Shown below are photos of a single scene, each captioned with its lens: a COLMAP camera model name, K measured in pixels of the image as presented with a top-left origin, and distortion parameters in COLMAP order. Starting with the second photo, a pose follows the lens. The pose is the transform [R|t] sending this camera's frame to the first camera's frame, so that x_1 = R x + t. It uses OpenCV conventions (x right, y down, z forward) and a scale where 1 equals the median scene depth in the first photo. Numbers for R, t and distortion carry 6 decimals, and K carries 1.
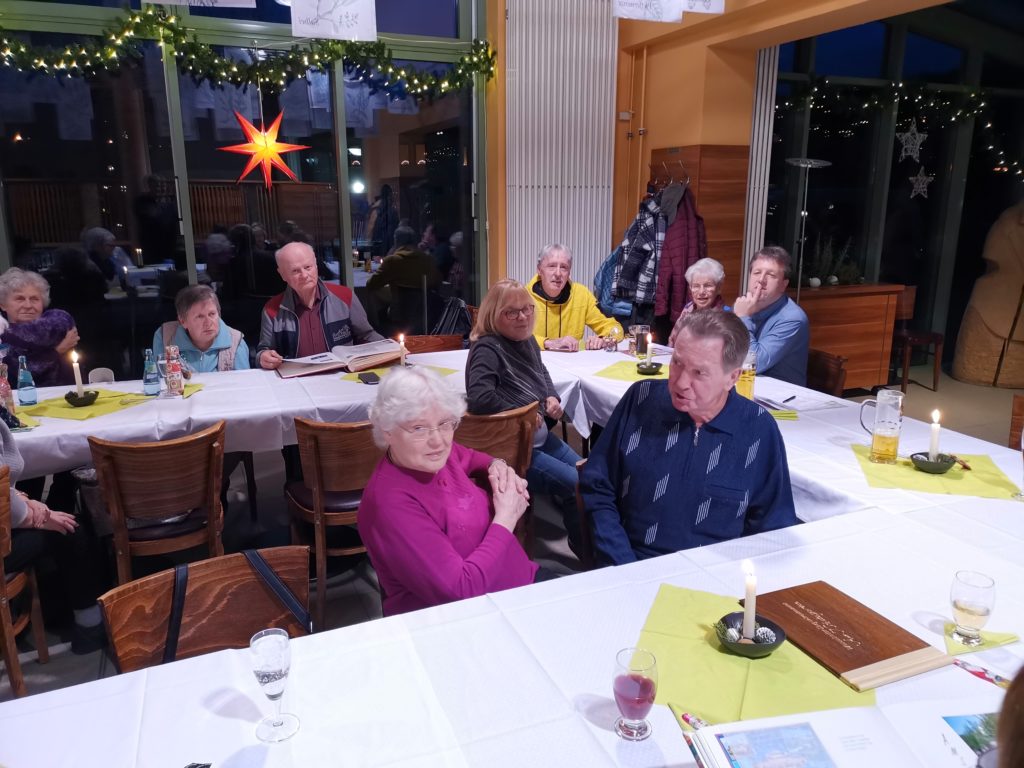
lens RADIAL K [[767.4, 0, 509.1], [0, 767.4, 384.5], [0, 0, 1]] dist [0.019193, -0.004385]
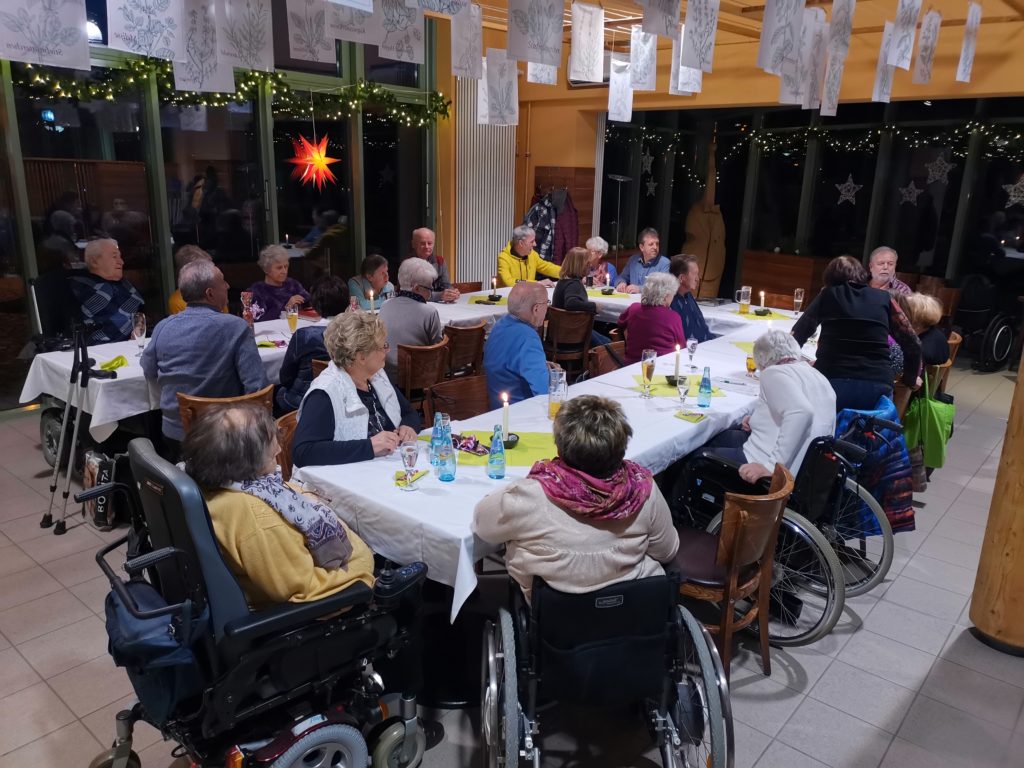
lens RADIAL K [[767.4, 0, 516.2], [0, 767.4, 385.5], [0, 0, 1]] dist [0.019193, -0.004385]
pose [[0.895010, -0.094415, 0.435939, -0.633206], [0.078132, 0.995415, 0.055175, 0.063797], [-0.439149, -0.015321, 0.898283, -0.464533]]
